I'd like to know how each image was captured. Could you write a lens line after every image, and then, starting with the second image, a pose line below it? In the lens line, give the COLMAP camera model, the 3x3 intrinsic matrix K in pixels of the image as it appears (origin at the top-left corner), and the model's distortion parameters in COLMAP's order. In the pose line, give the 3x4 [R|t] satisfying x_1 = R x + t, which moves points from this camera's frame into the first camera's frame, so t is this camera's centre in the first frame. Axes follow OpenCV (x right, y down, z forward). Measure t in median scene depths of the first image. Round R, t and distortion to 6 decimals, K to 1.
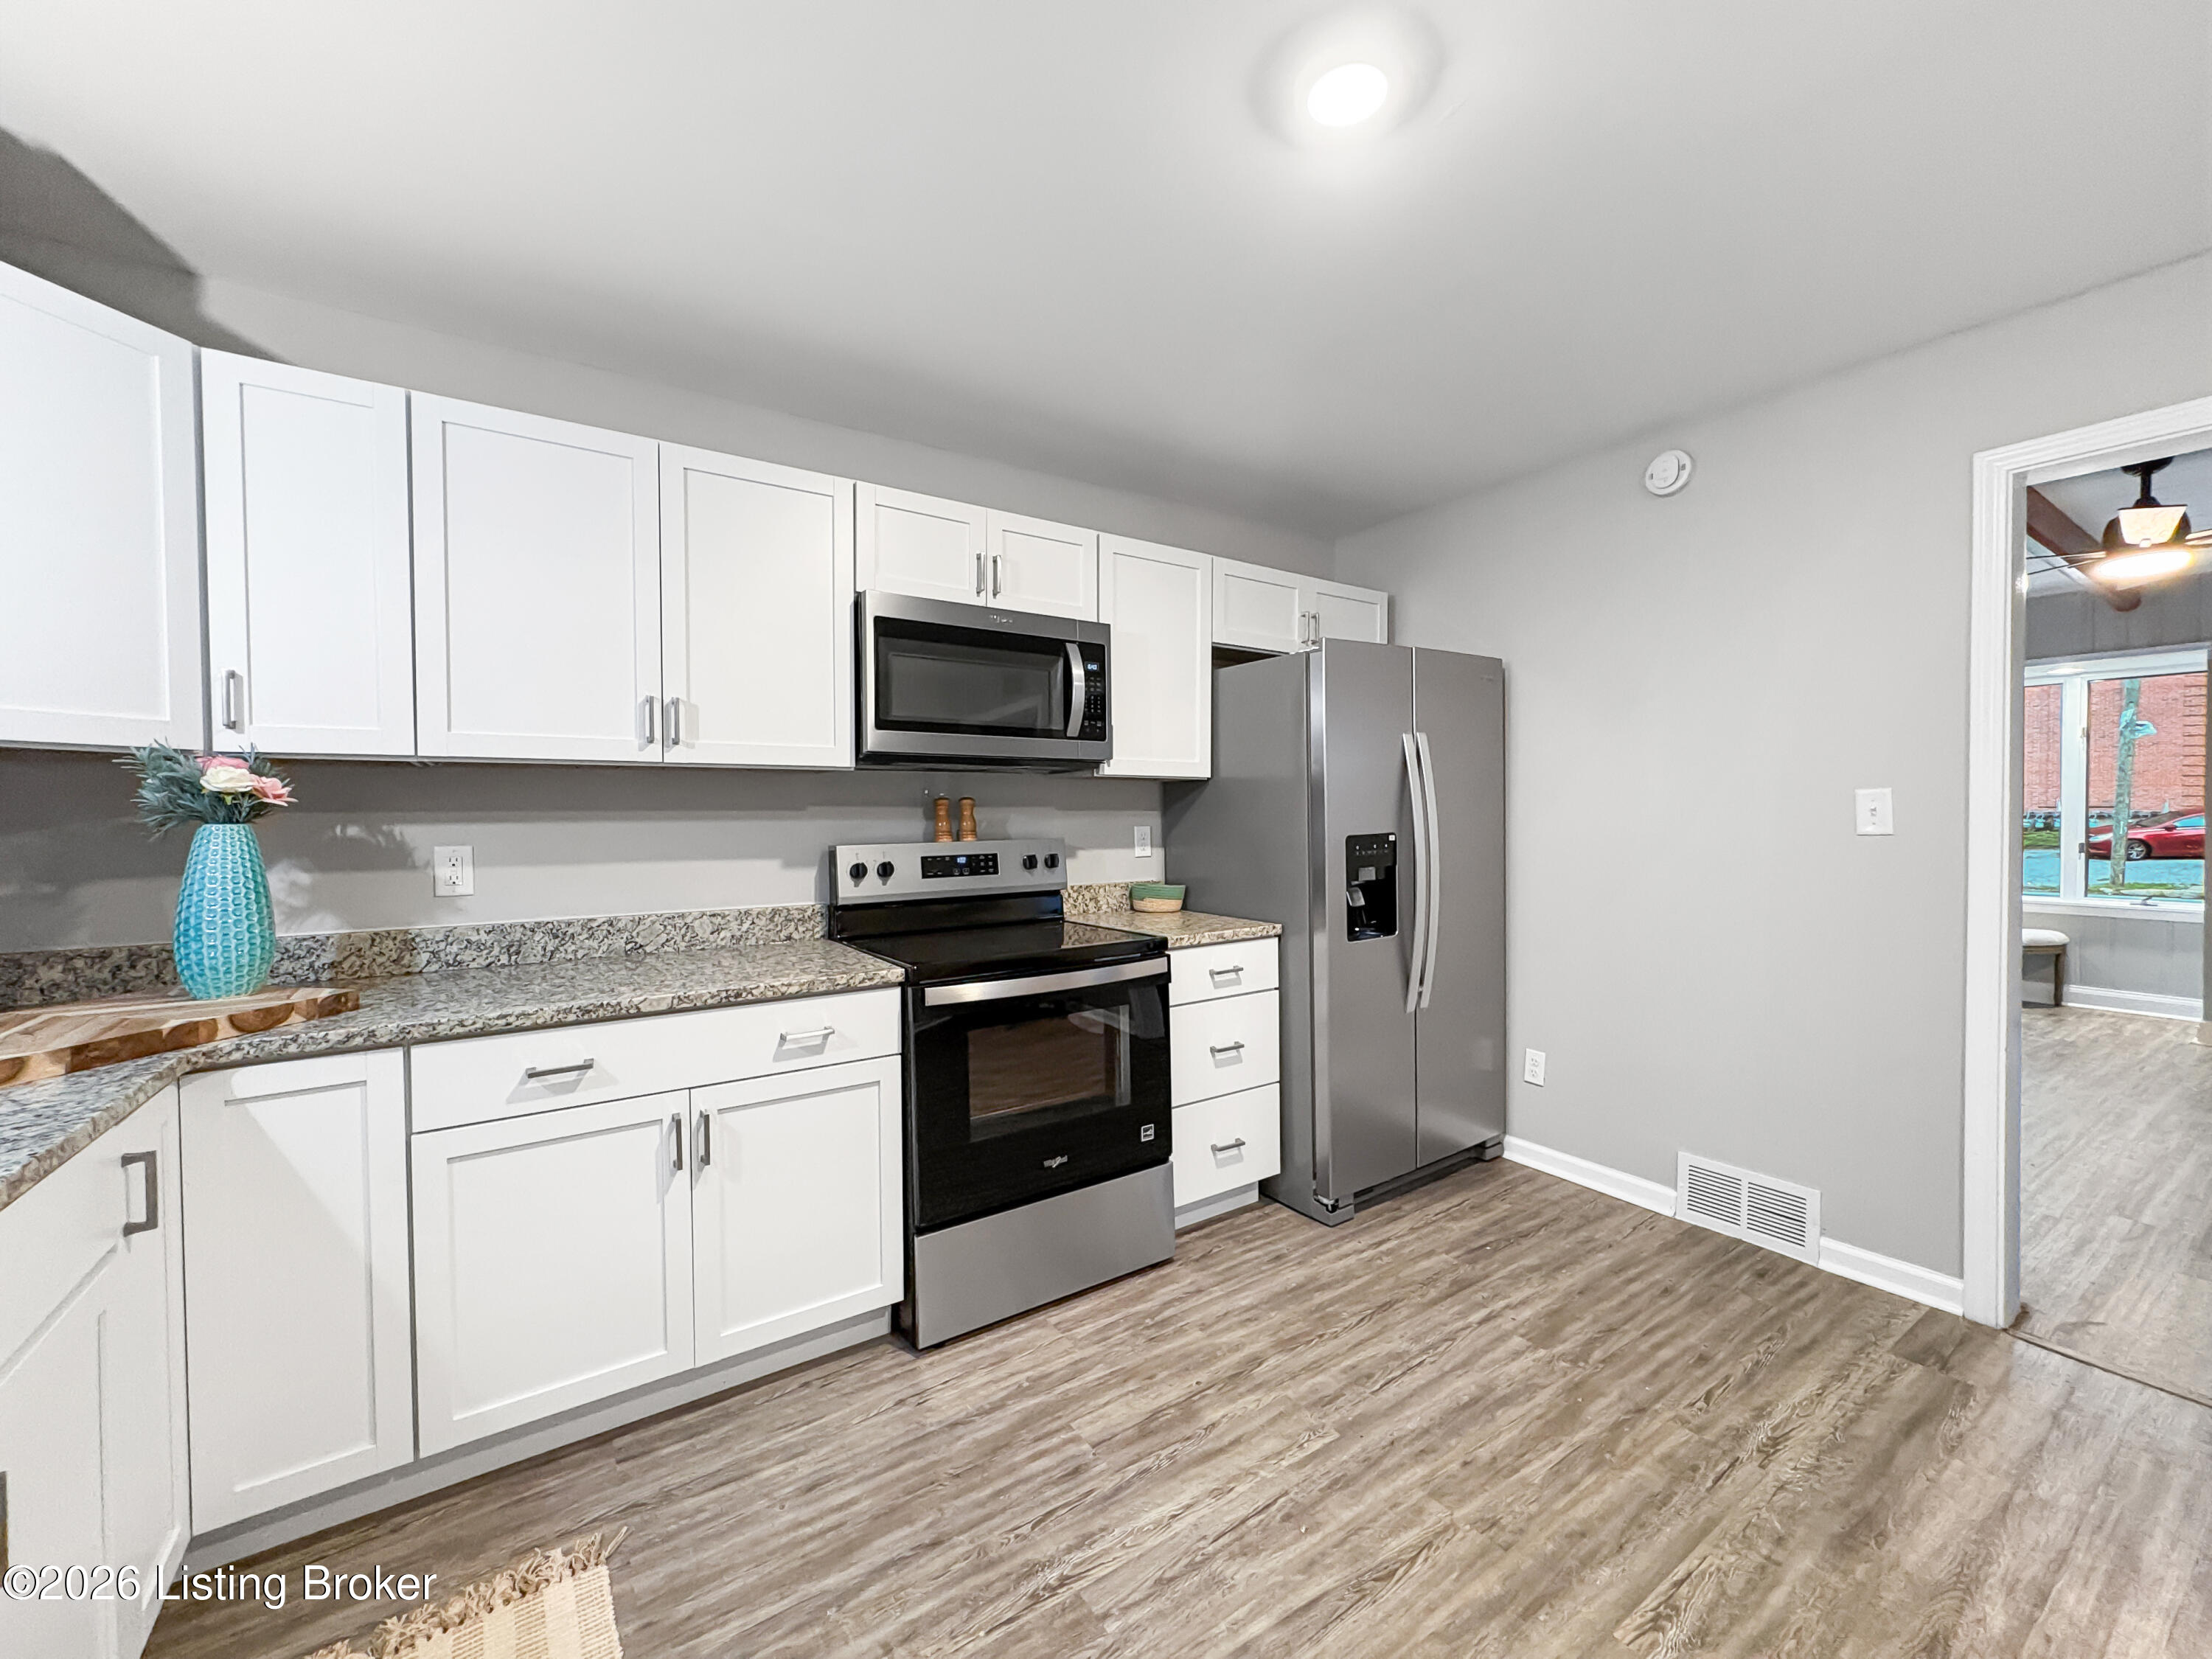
lens RADIAL K [[880.3, 0, 1106.0], [0, 880.3, 829.5], [0, 0, 1]] dist [0.001356, 0.000217]
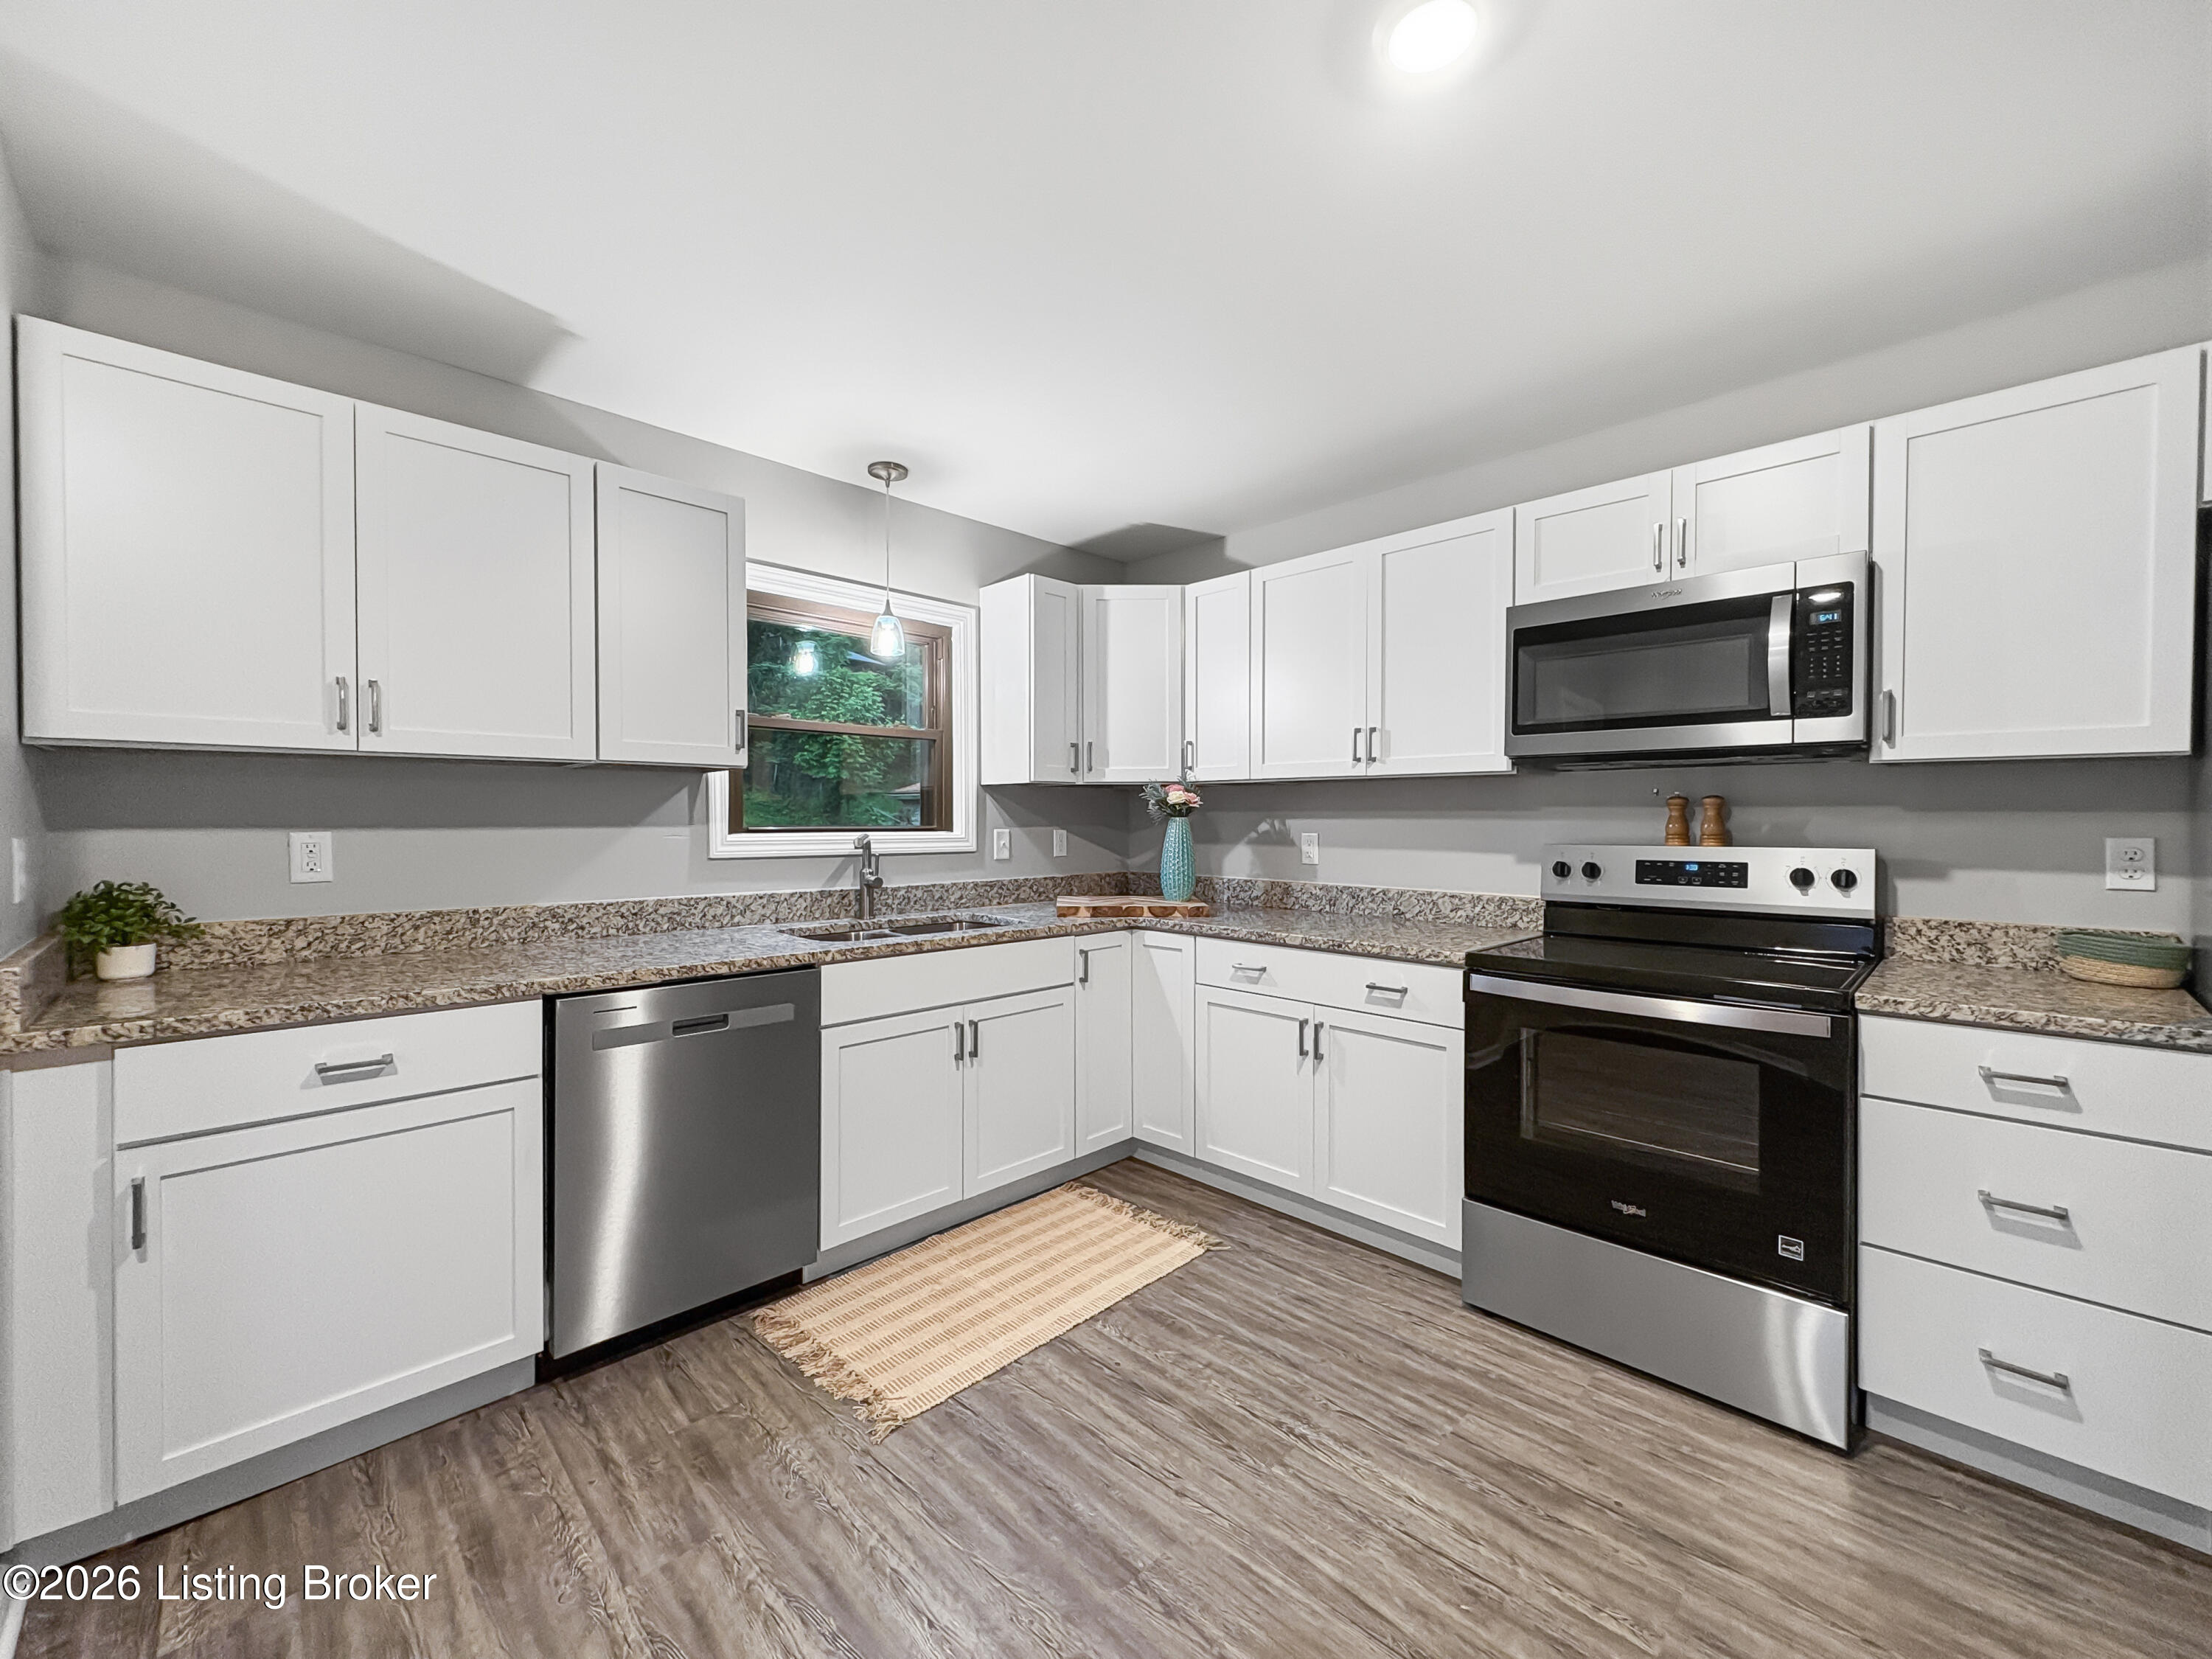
lens RADIAL K [[880.3, 0, 1106.0], [0, 880.3, 829.5], [0, 0, 1]] dist [0.001356, 0.000217]
pose [[0.191484, 0.021497, -0.981260, 0.772121], [-0.020800, 0.999624, 0.017841, -0.008795], [0.981275, 0.016994, 0.191859, 0.340937]]
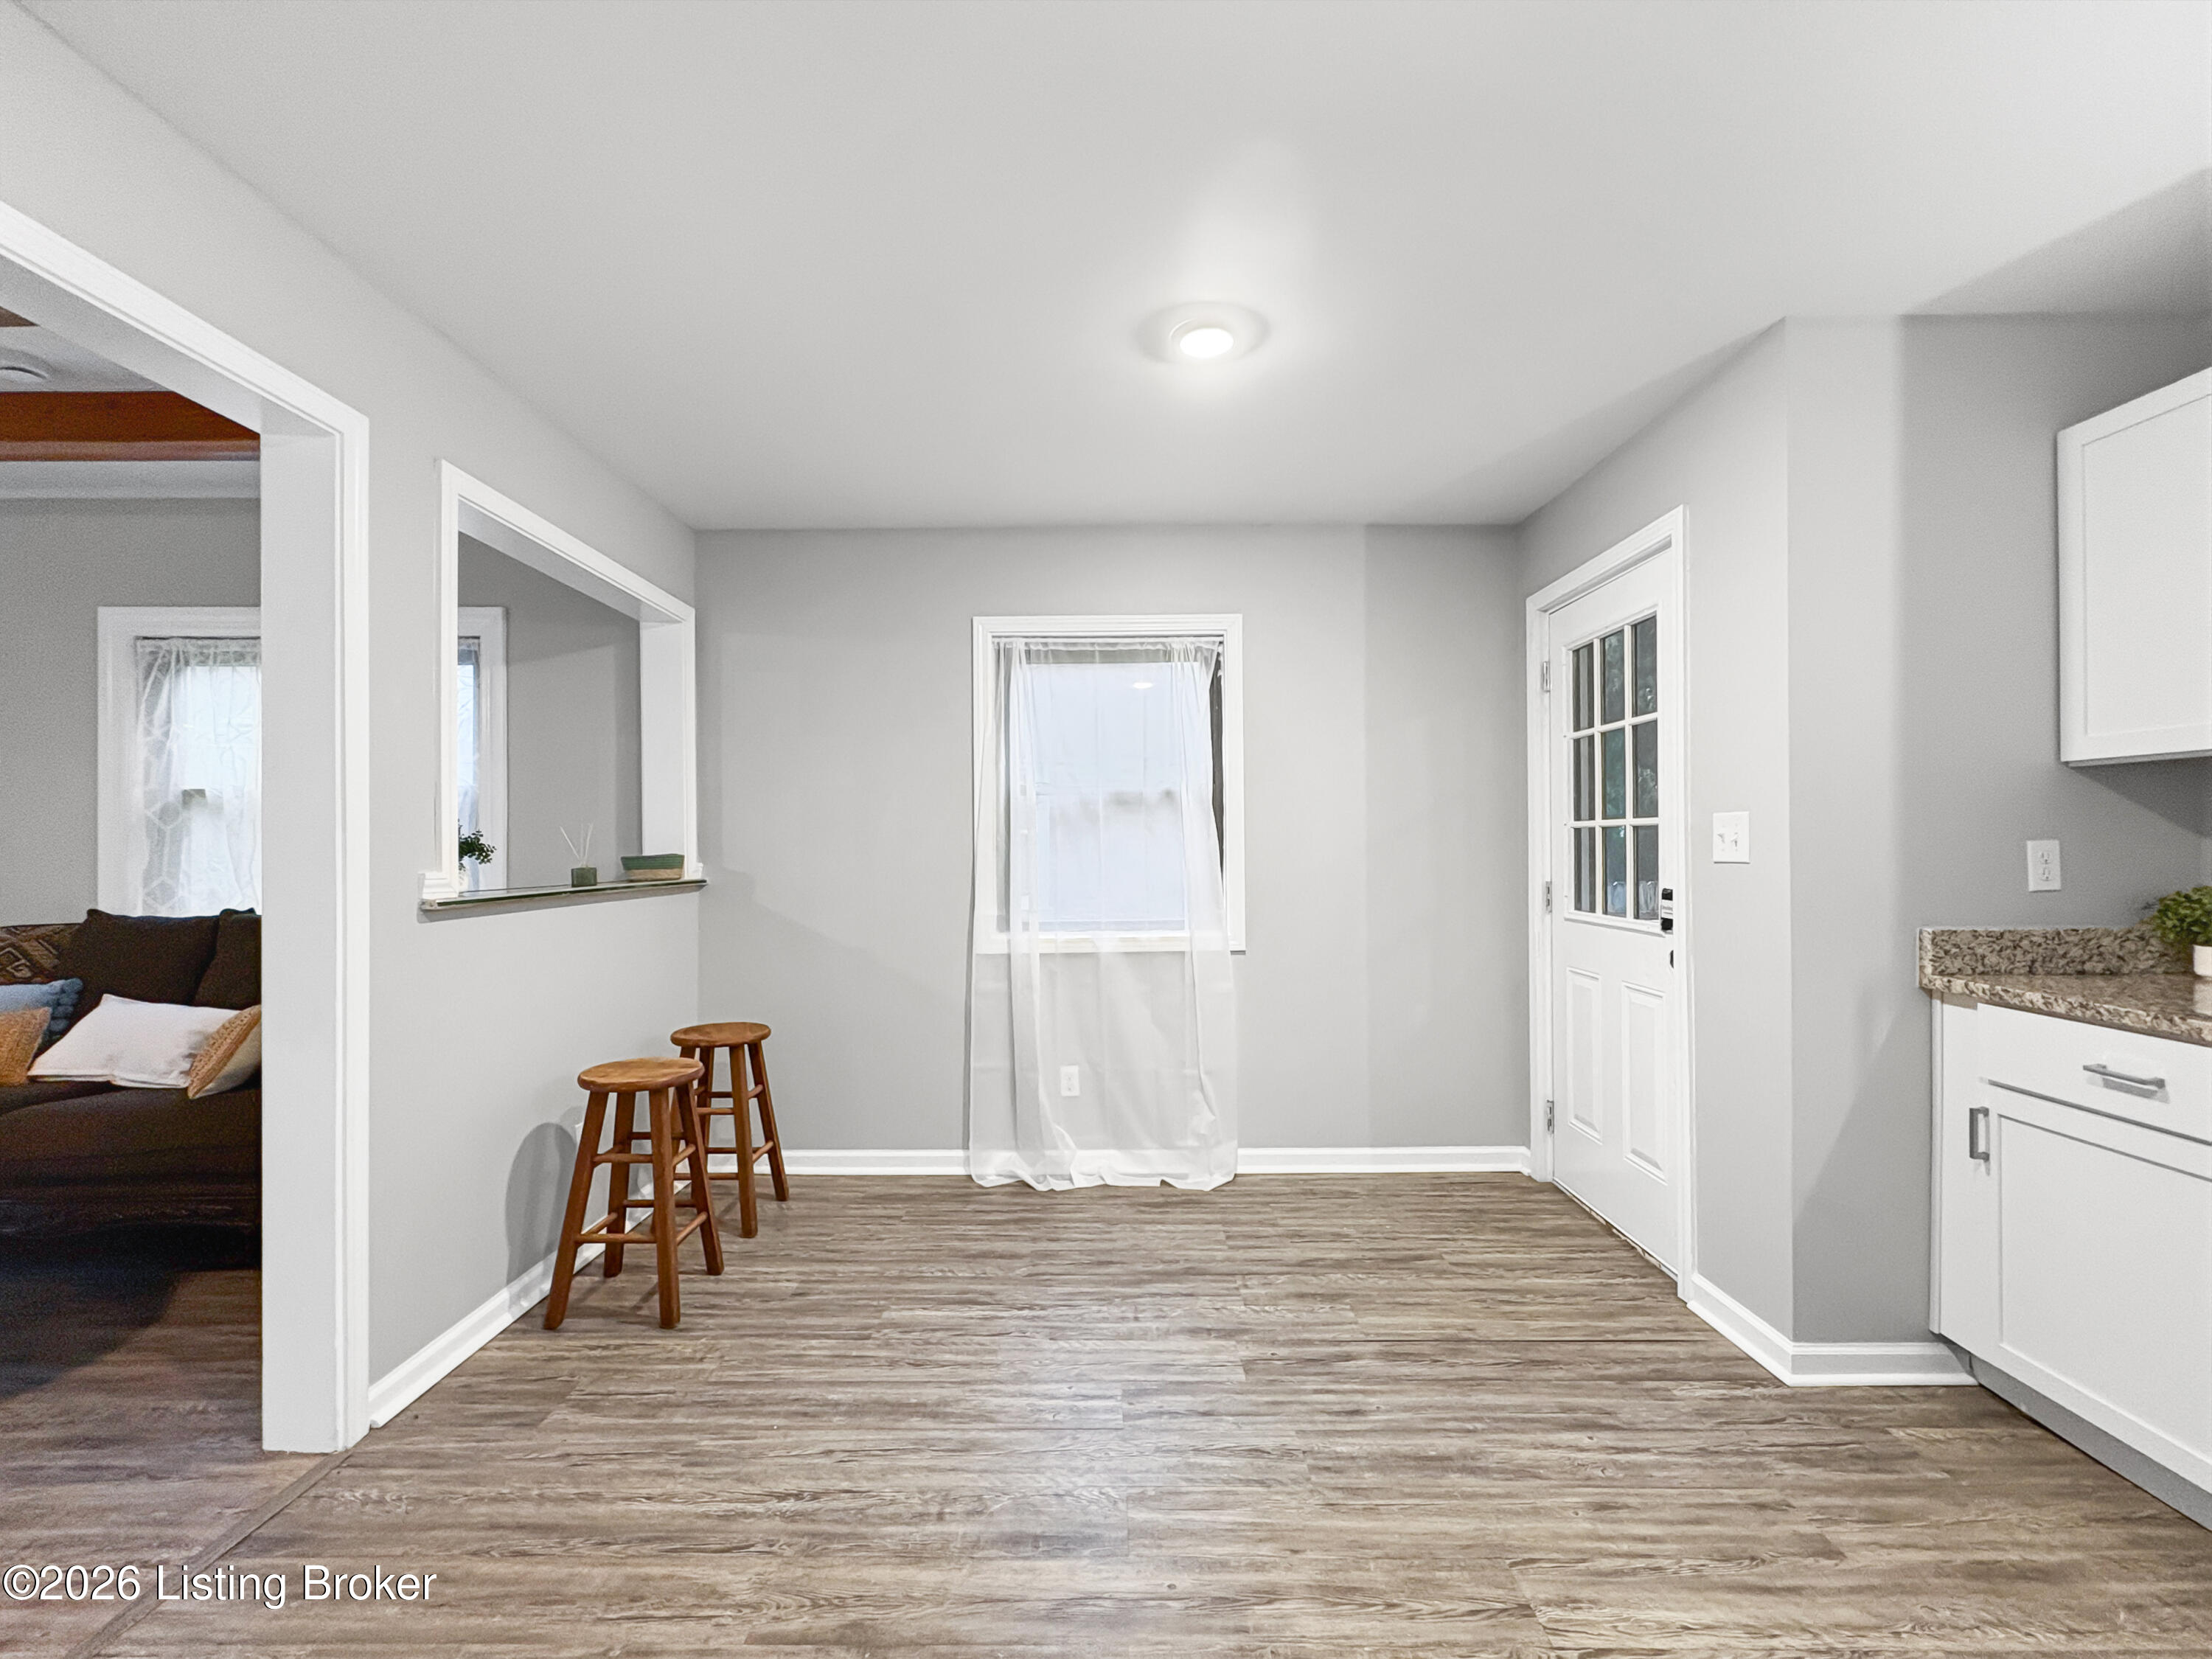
lens RADIAL K [[932.0, 0, 1103.8], [0, 932.0, 839.7], [0, 0, 1]] dist [0.001307, 0.000308]
pose [[-0.831471, 0.009993, 0.555479, 0.149169], [0.017806, 0.999804, 0.008667, 0.001419], [-0.555283, 0.017098, -0.831486, 1.011570]]
